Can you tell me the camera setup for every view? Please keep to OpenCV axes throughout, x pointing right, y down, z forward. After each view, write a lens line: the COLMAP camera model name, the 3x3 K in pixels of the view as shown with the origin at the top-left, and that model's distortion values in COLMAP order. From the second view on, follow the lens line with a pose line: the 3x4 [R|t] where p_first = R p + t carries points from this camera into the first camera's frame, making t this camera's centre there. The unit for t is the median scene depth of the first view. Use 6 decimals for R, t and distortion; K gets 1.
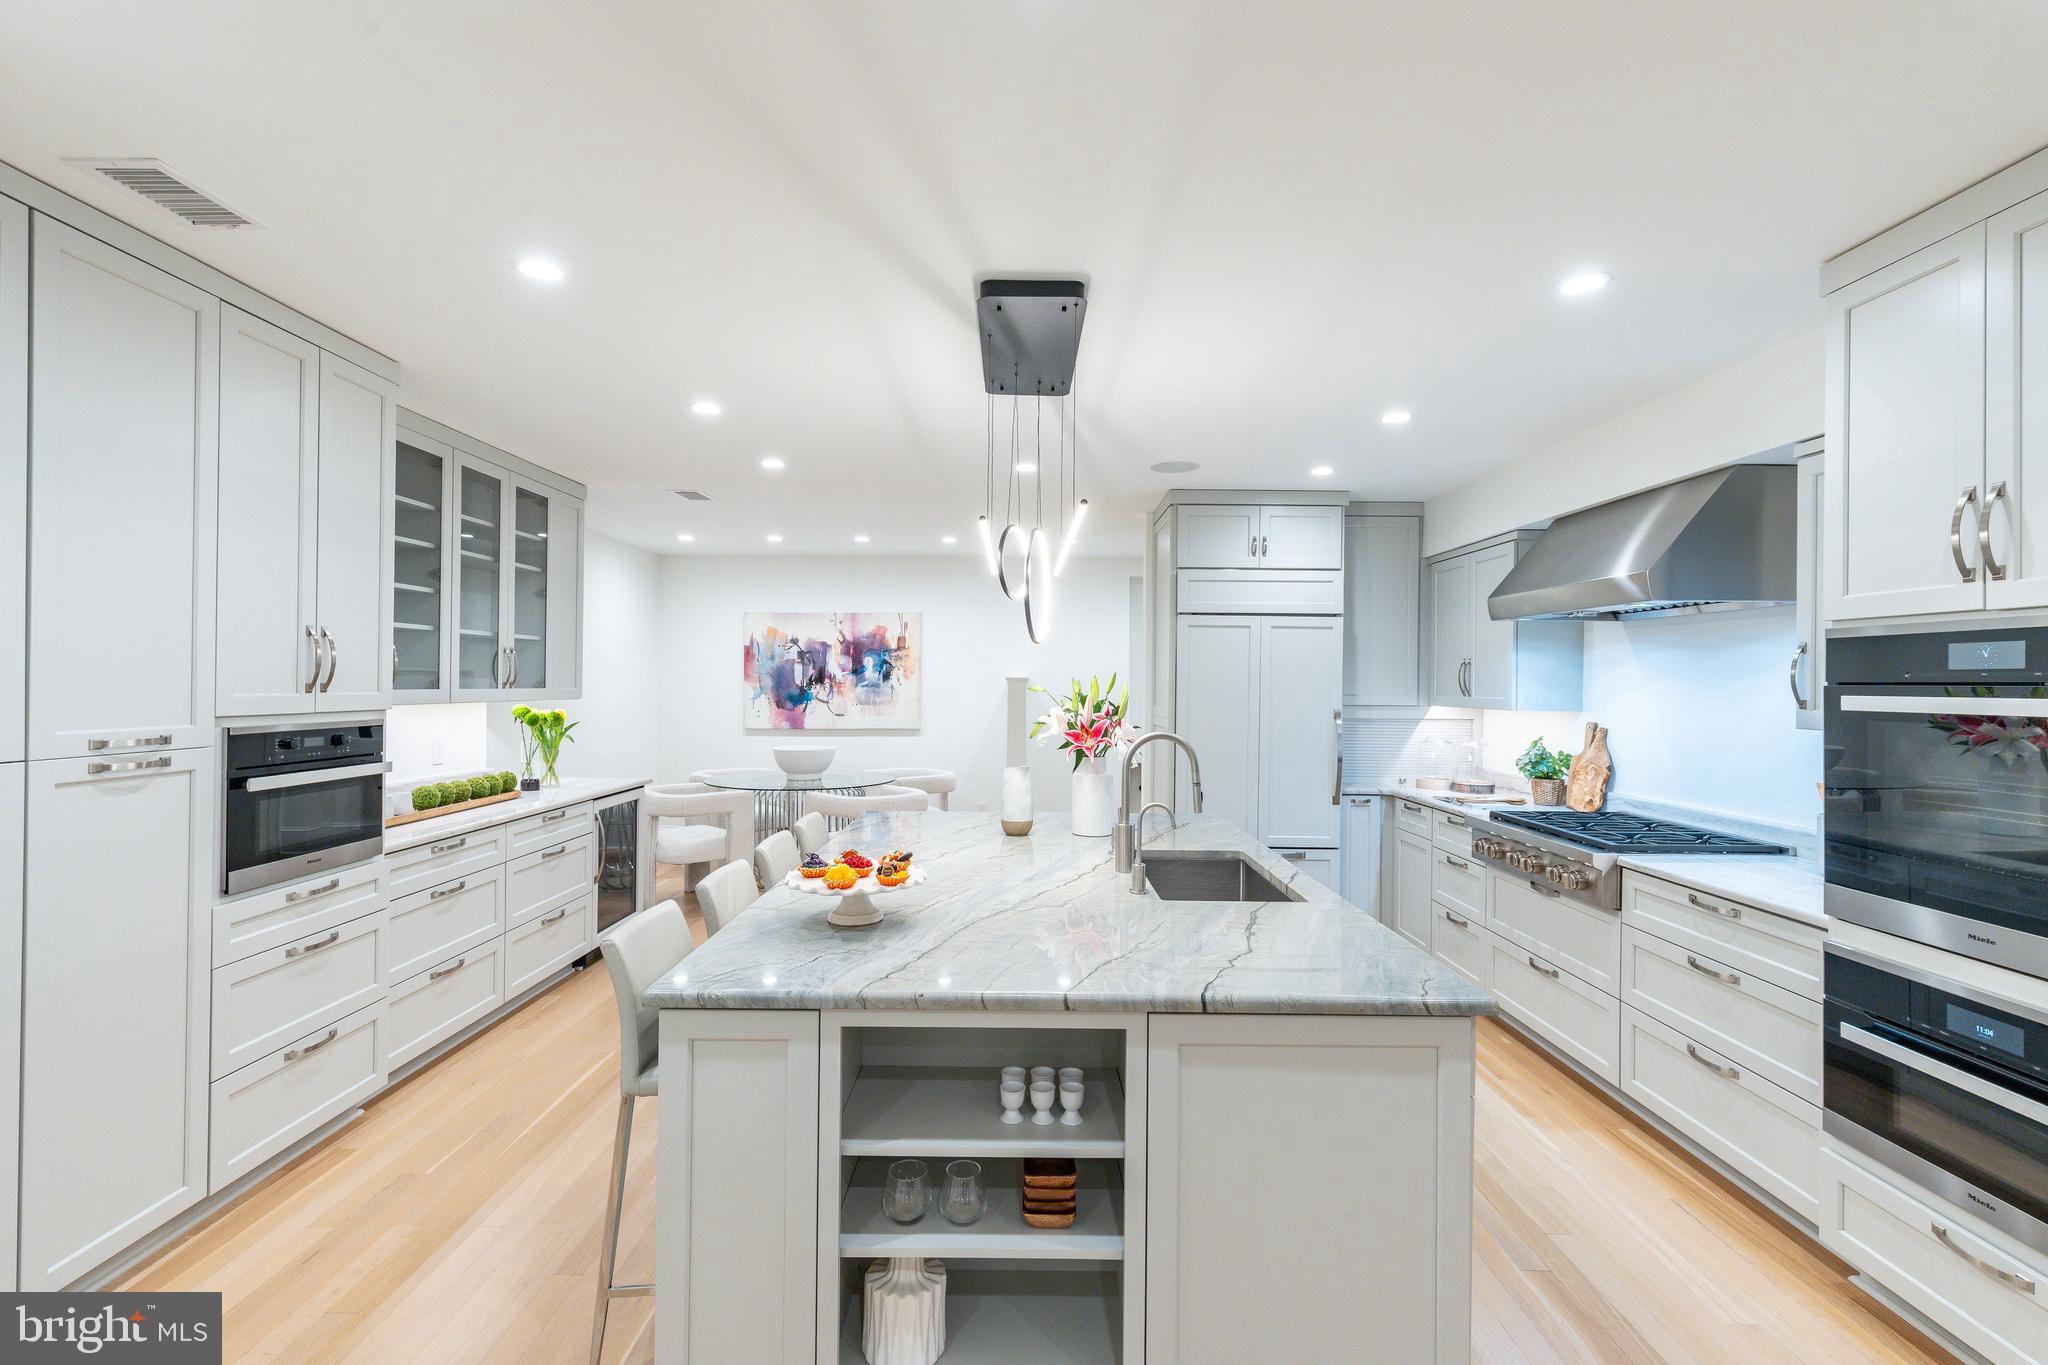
lens RADIAL K [[909.9, 0, 1047.3], [0, 909.9, 672.4], [0, 0, 1]] dist [0.018918, -0.000642]
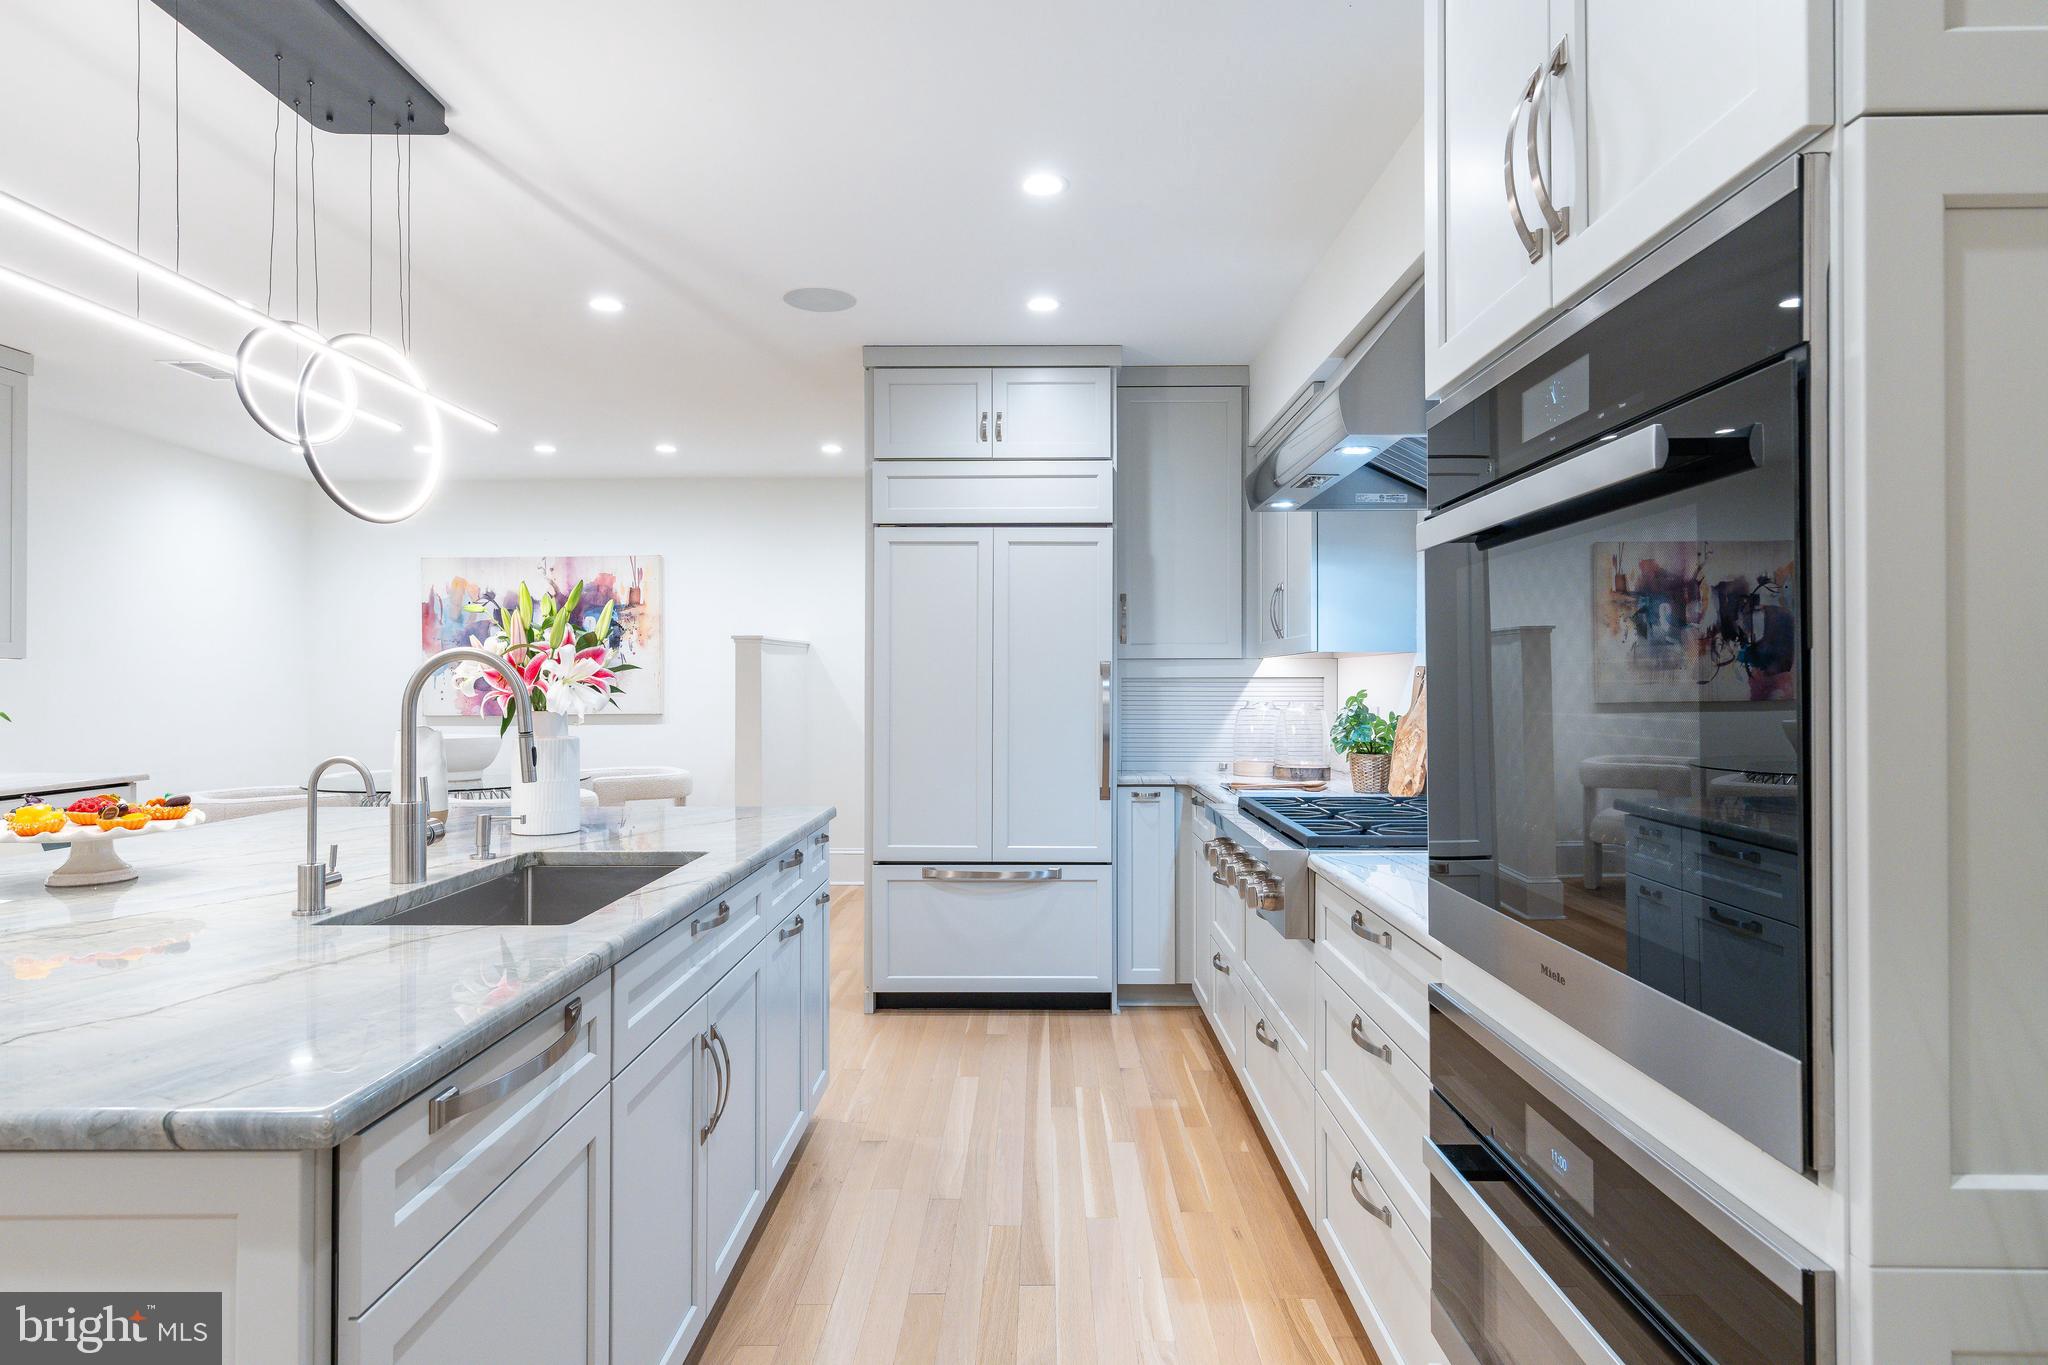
lens RADIAL K [[1122.9, 0, 1035.3], [0, 1122.9, 673.0], [0, 0, 1]] dist [0.003744, 0.000912]
pose [[0.999379, -0.010904, -0.033505, 0.353071], [0.010974, 0.999938, 0.001892, 0.056736], [0.033482, -0.002259, 0.999437, 0.180500]]
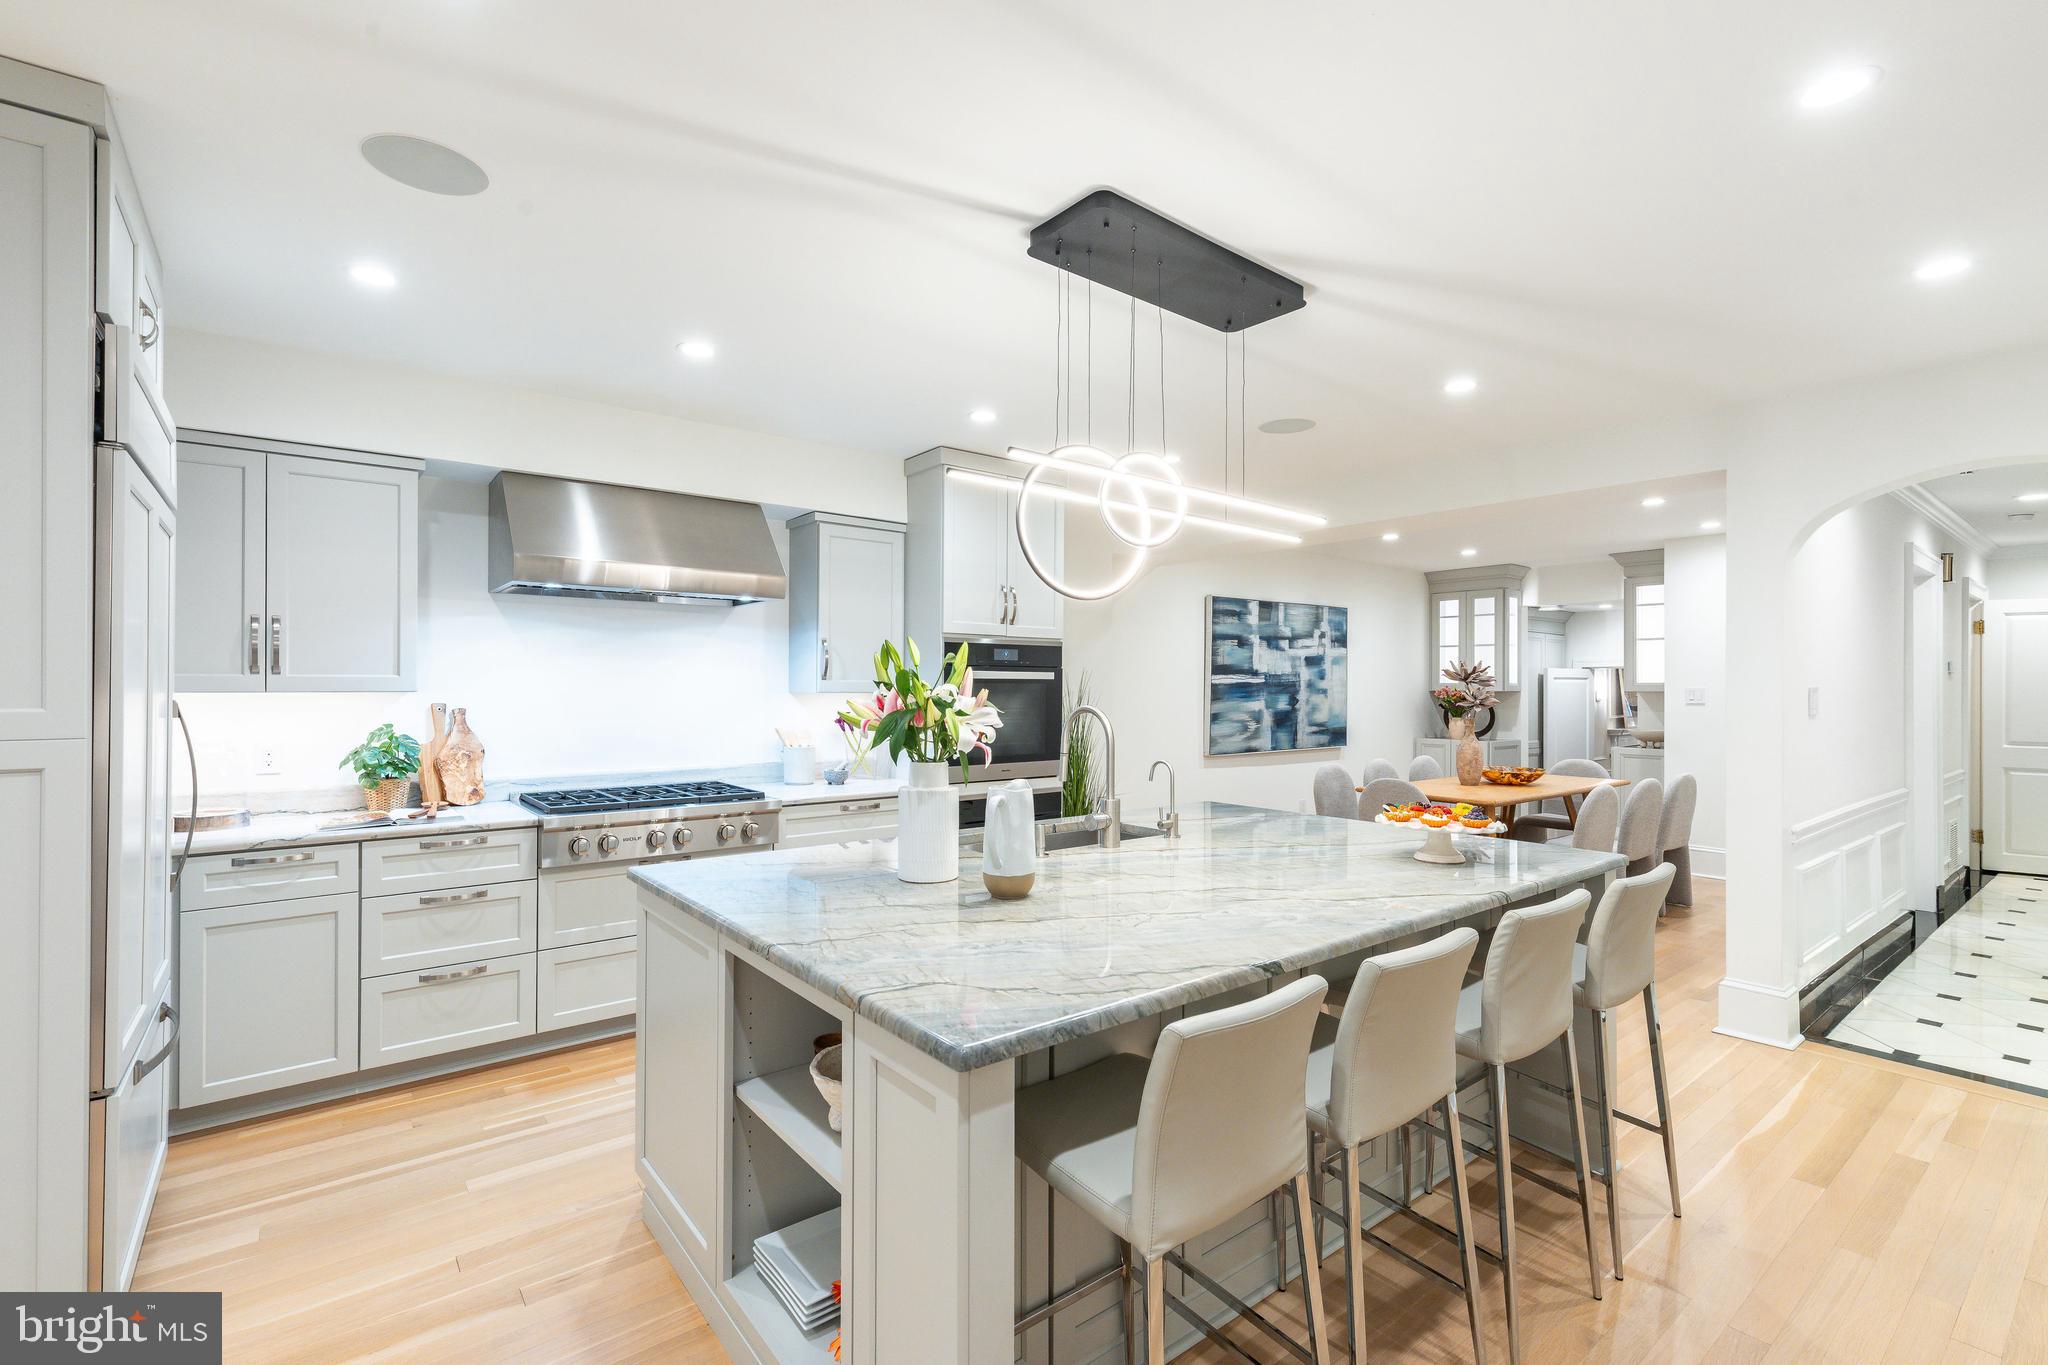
lens RADIAL K [[895.8, 0, 1024.0], [0, 895.8, 682.5], [0, 0, 1]] dist [0.003532, 0.000187]
pose [[-0.582966, -0.008186, 0.812455, -0.419679], [-0.017620, 0.999841, -0.002568, 0.029223], [-0.812306, -0.015813, -0.583018, 1.082506]]
